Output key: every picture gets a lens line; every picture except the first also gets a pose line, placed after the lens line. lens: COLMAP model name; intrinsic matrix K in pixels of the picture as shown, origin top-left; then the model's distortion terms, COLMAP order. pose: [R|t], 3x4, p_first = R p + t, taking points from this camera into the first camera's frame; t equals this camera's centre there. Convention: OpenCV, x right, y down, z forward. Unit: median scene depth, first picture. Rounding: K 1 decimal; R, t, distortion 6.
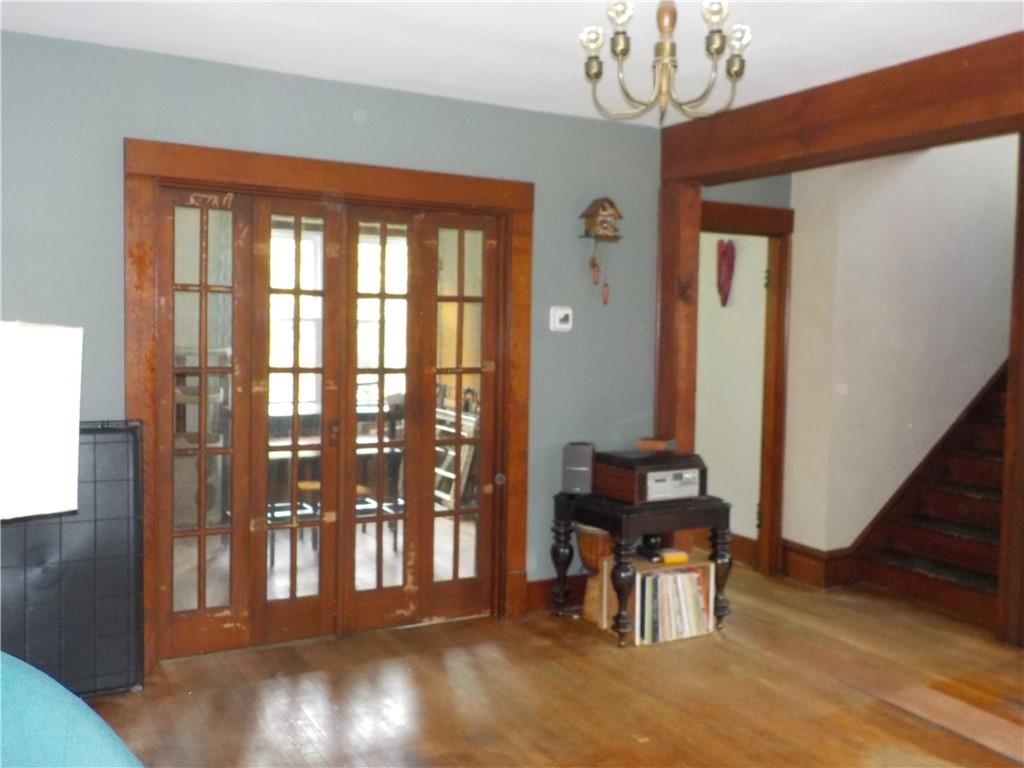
lens RADIAL K [[952.4, 0, 508.7], [0, 952.4, 377.3], [0, 0, 1]] dist [0.018732, 0.000000]
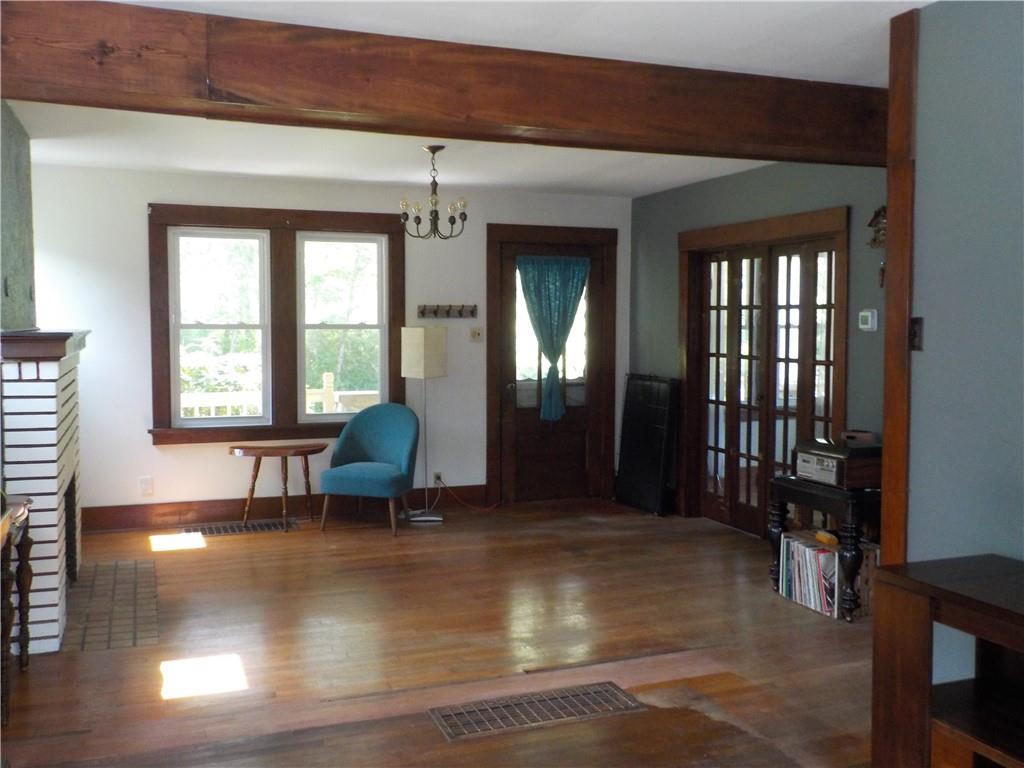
lens RADIAL K [[952.4, 0, 507.4], [0, 952.4, 384.7], [0, 0, 1]] dist [0.018732, 0.000000]
pose [[-0.145045, 0.044788, -0.988411, 1.429175], [-0.059395, 0.996779, 0.053883, -0.023936], [0.987641, 0.066522, -0.141918, 0.865712]]
